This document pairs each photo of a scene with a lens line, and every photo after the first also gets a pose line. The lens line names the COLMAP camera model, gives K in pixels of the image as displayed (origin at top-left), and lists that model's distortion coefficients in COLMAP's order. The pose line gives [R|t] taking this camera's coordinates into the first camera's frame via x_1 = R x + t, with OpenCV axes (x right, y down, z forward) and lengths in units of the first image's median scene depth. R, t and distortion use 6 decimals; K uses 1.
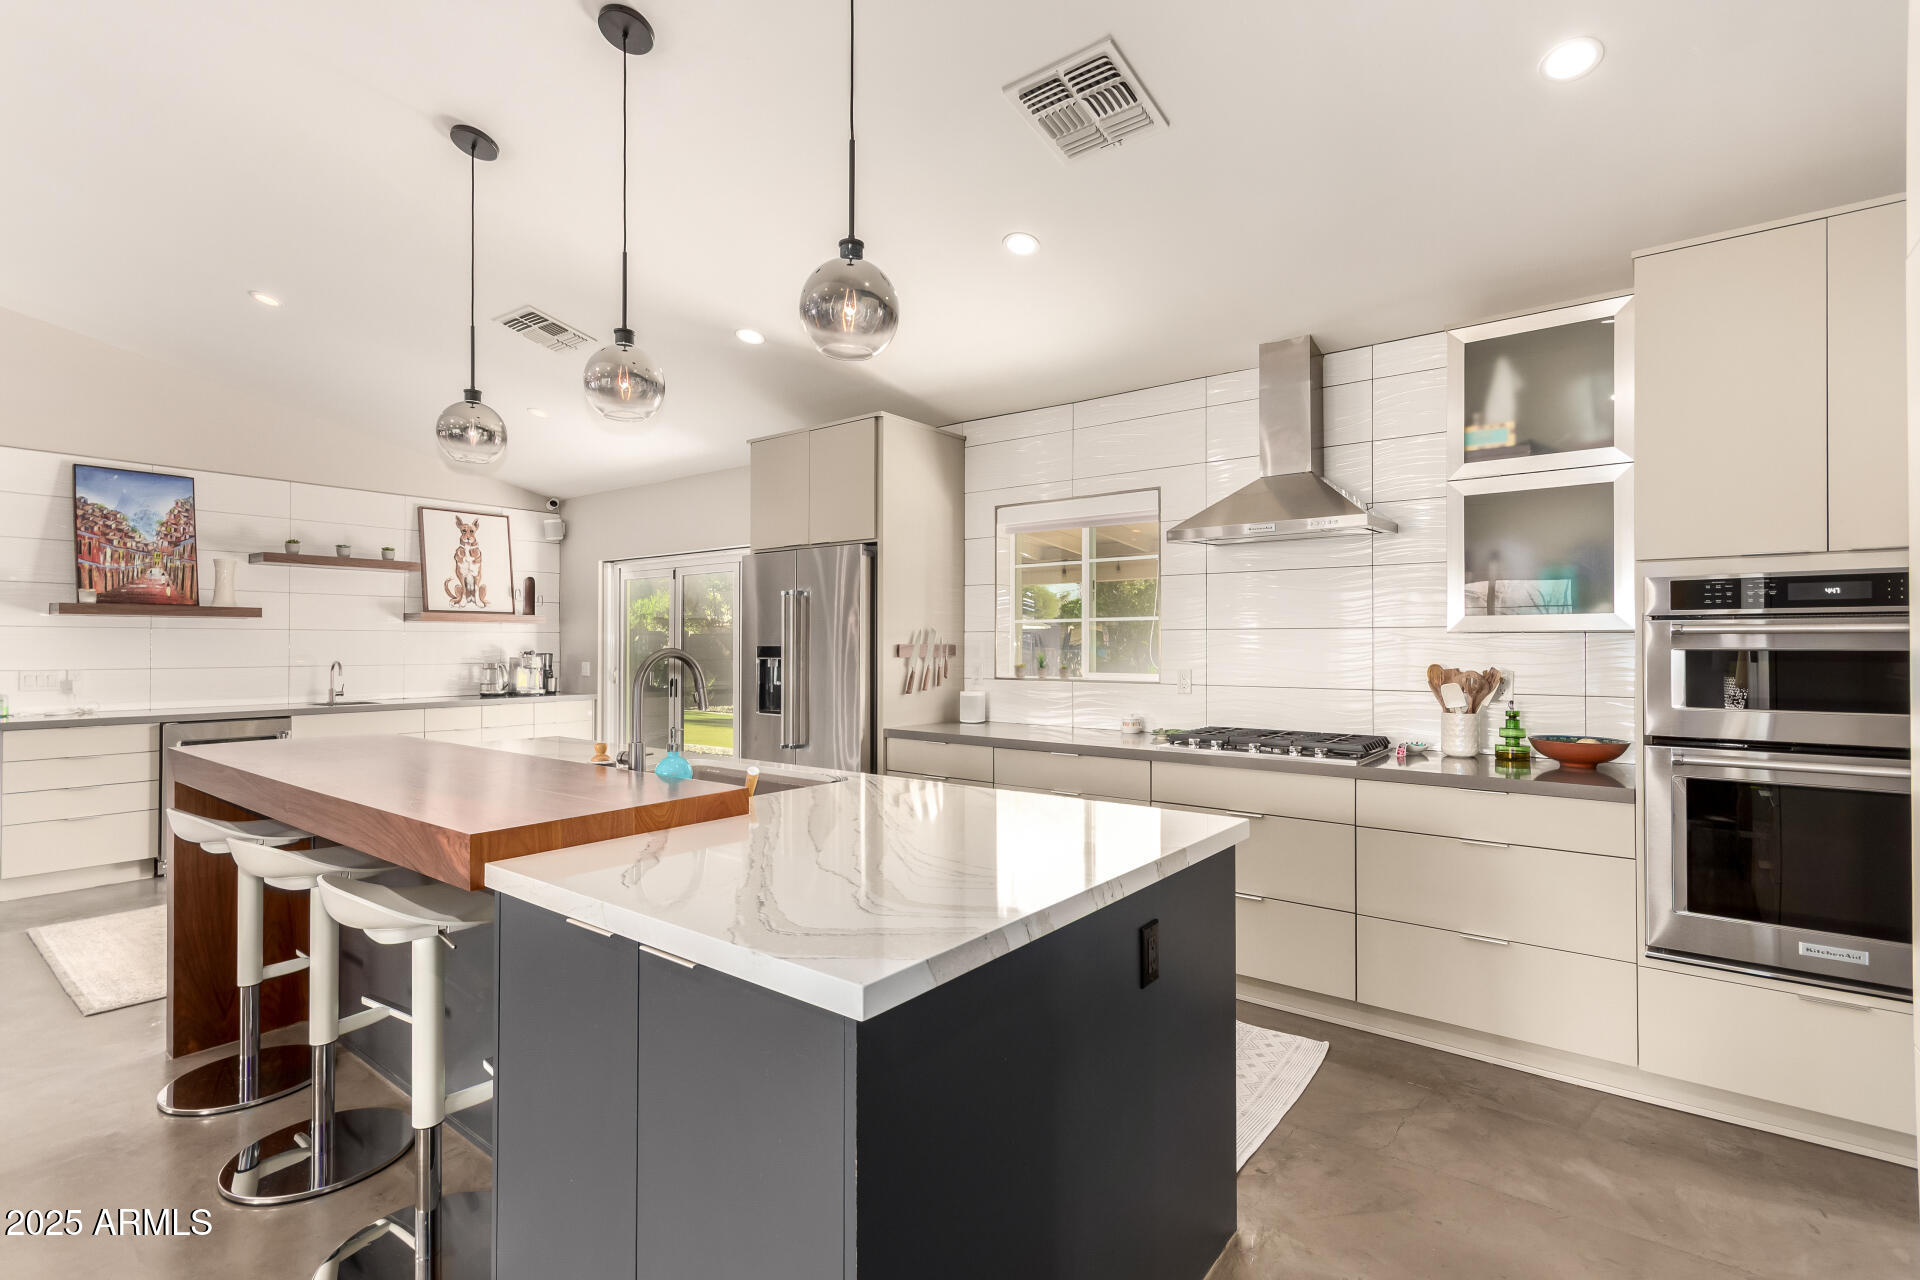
lens RADIAL K [[897.1, 0, 966.1], [0, 897.1, 638.7], [0, 0, 1]] dist [0.009504, -0.000802]
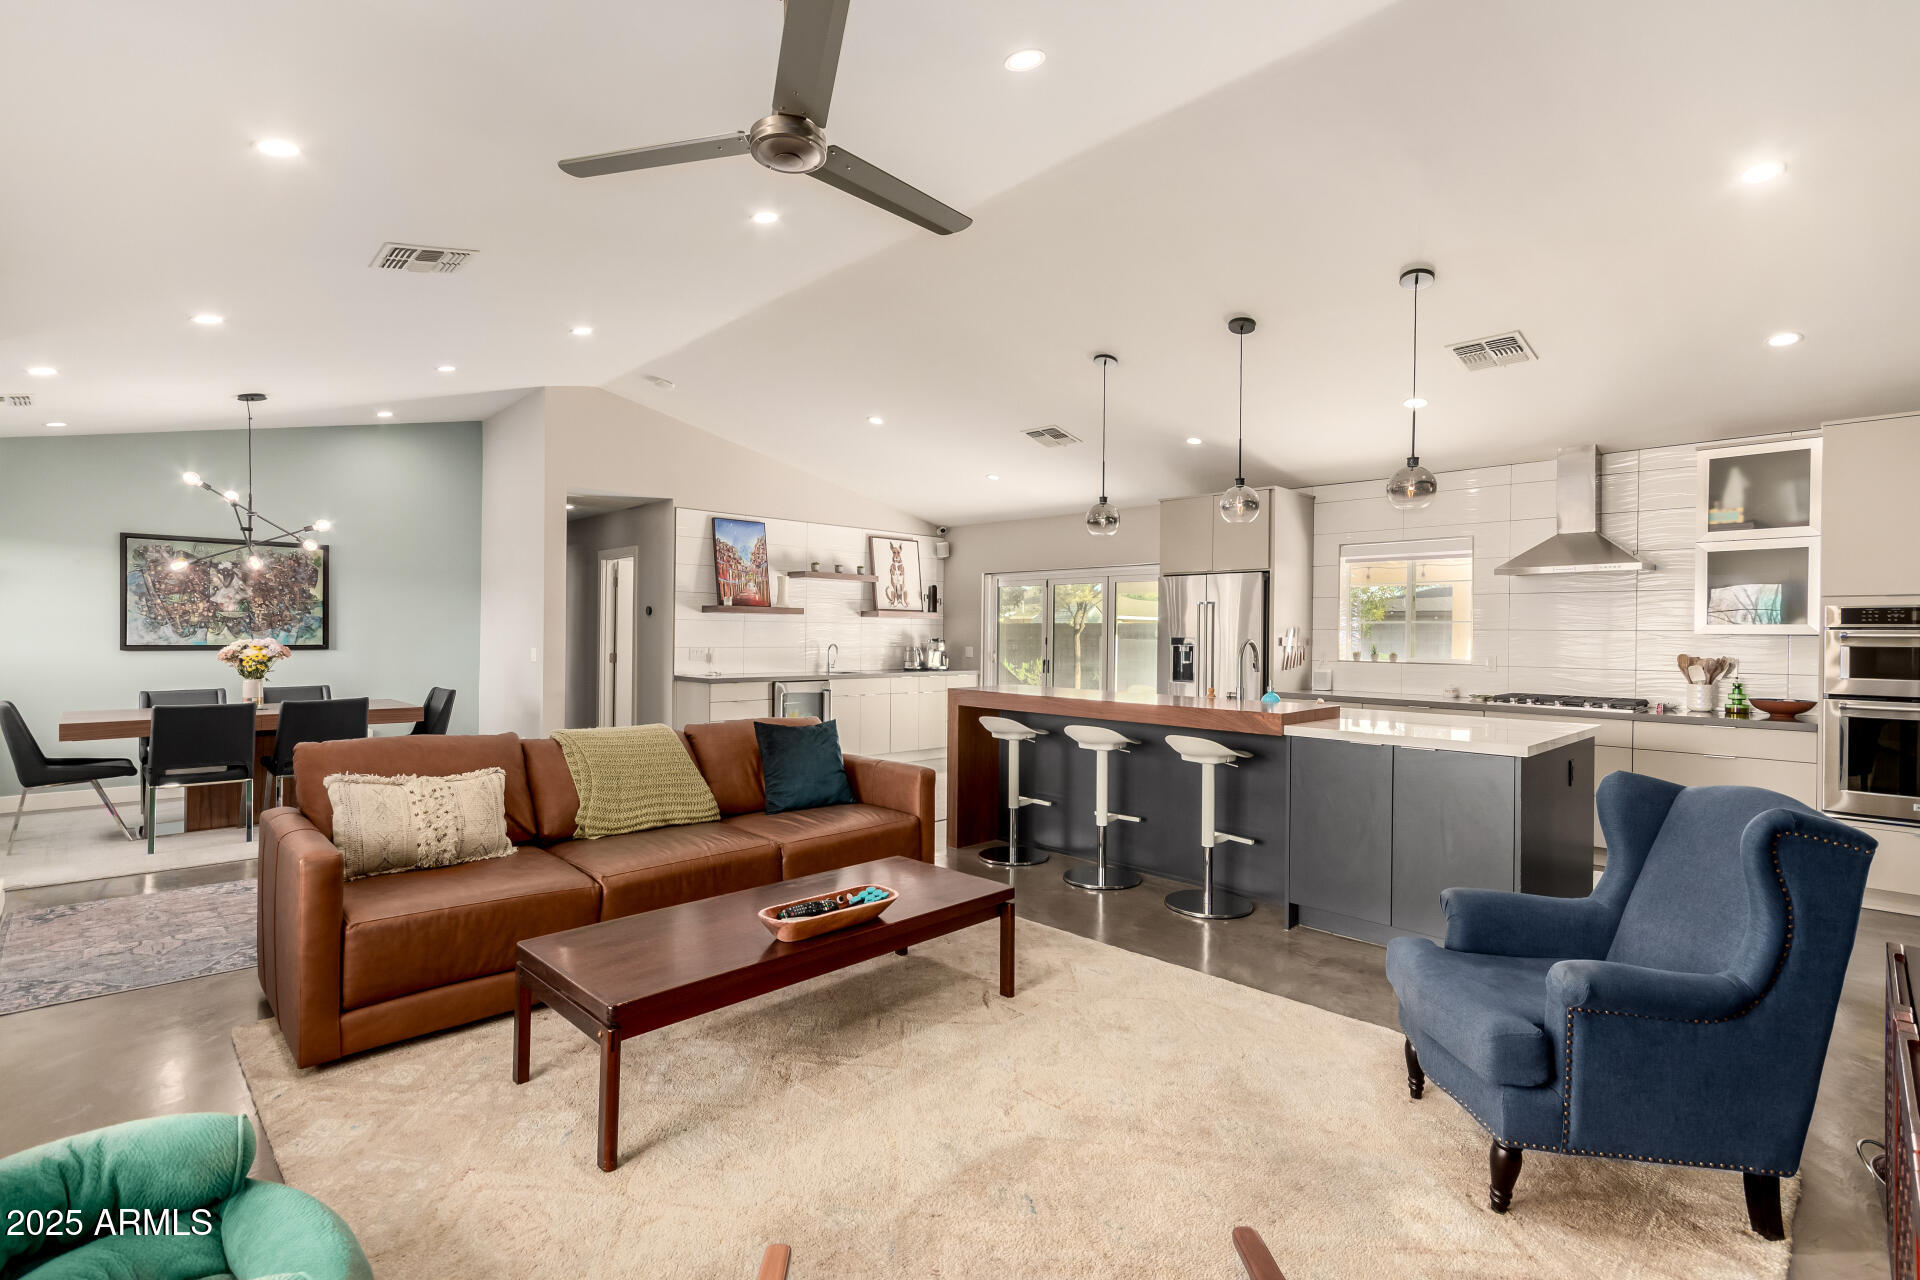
lens RADIAL K [[897.1, 0, 961.0], [0, 897.1, 634.9], [0, 0, 1]] dist [0.009504, -0.000802]
pose [[0.989347, 0.010132, -0.145225, -0.494867], [-0.009054, 0.999926, 0.008081, -0.006461], [0.145296, -0.006680, 0.989366, -0.741486]]
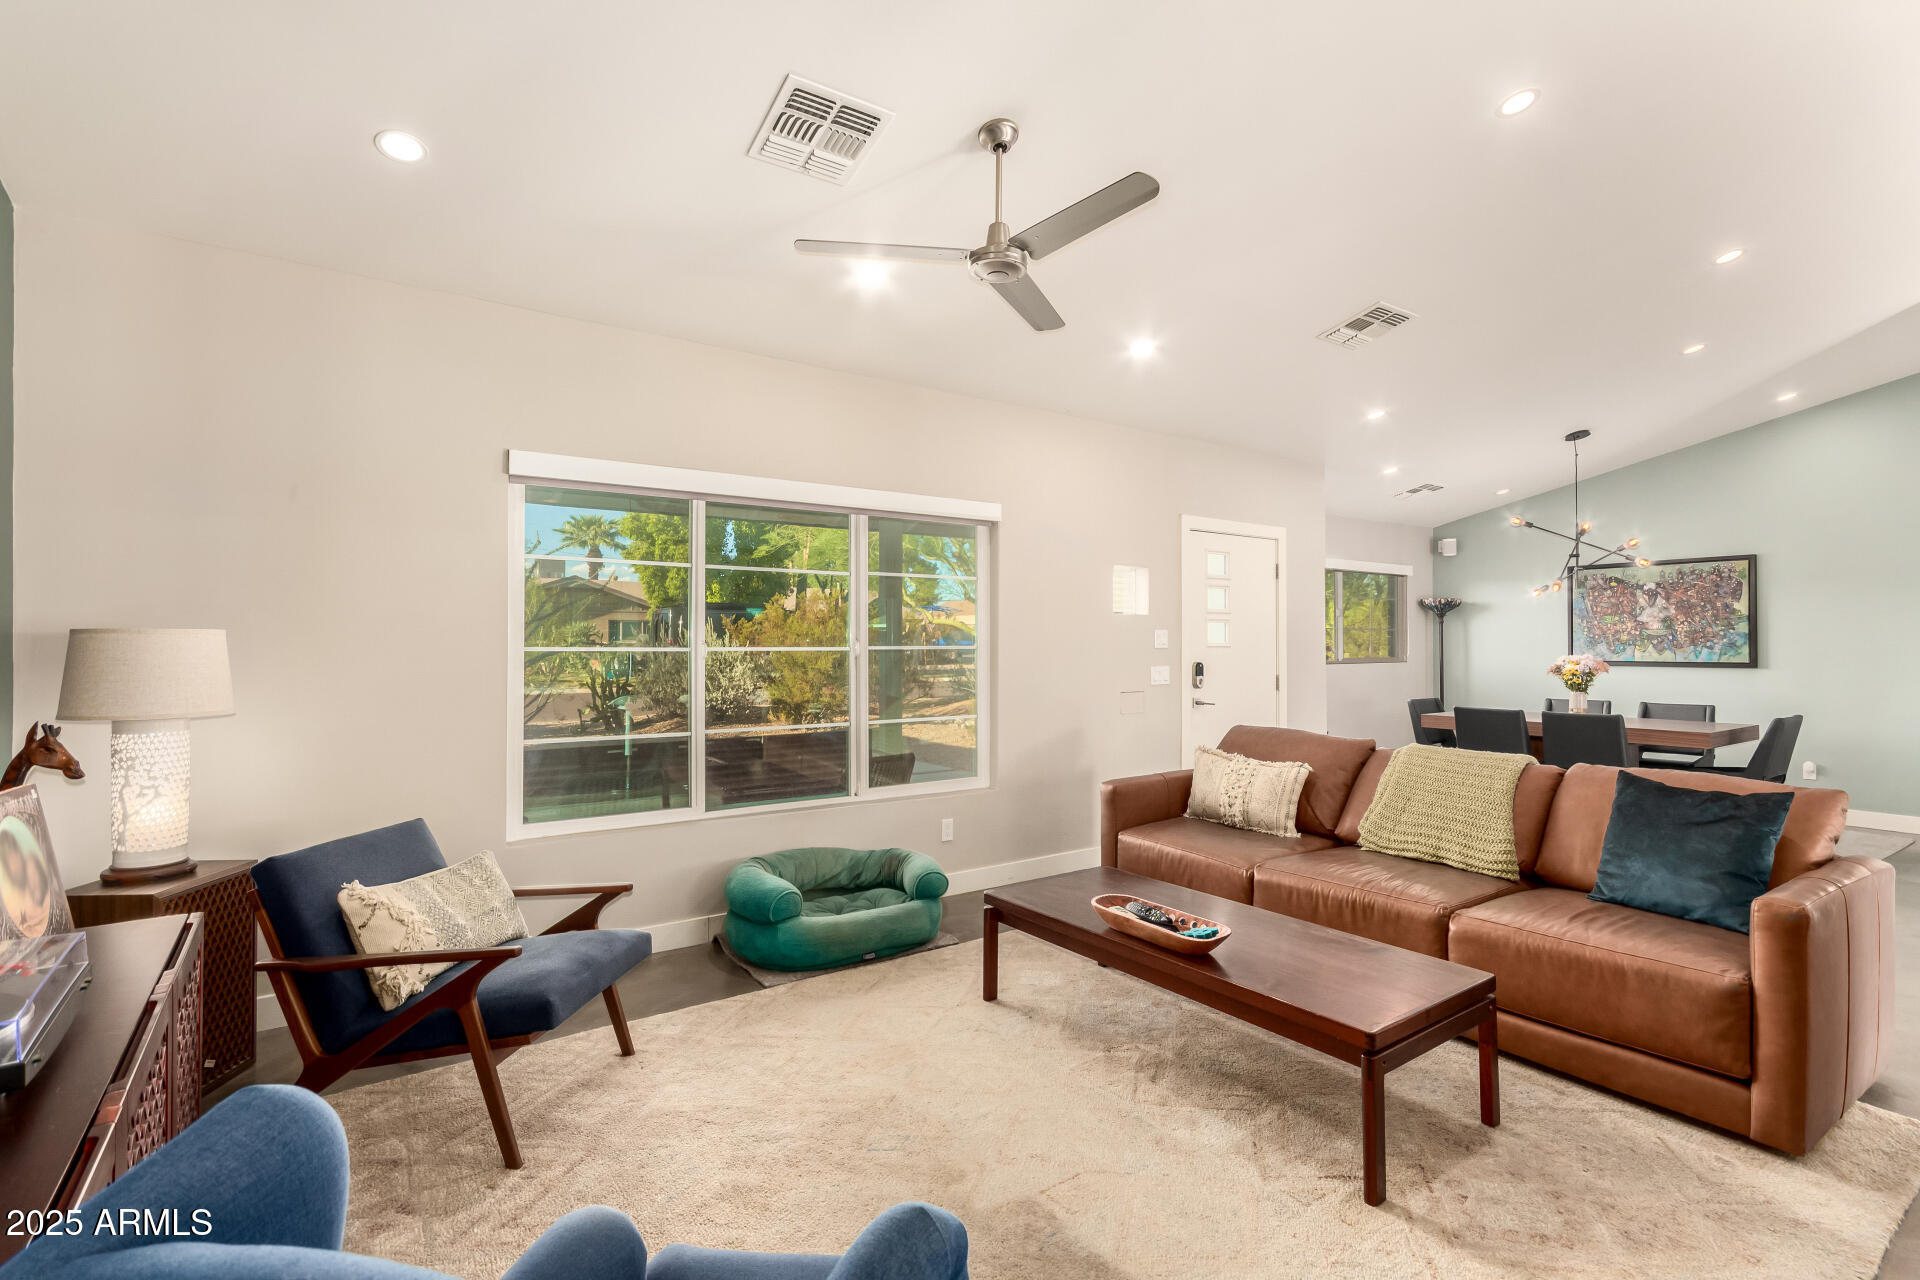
lens RADIAL K [[897.1, 0, 971.3], [0, 897.1, 638.4], [0, 0, 1]] dist [0.009504, -0.000802]
pose [[-0.303837, -0.006160, -0.952704, 0.671736], [0.006631, 0.999941, -0.008581, 0.006802], [0.952701, -0.008925, -0.303779, 0.982724]]
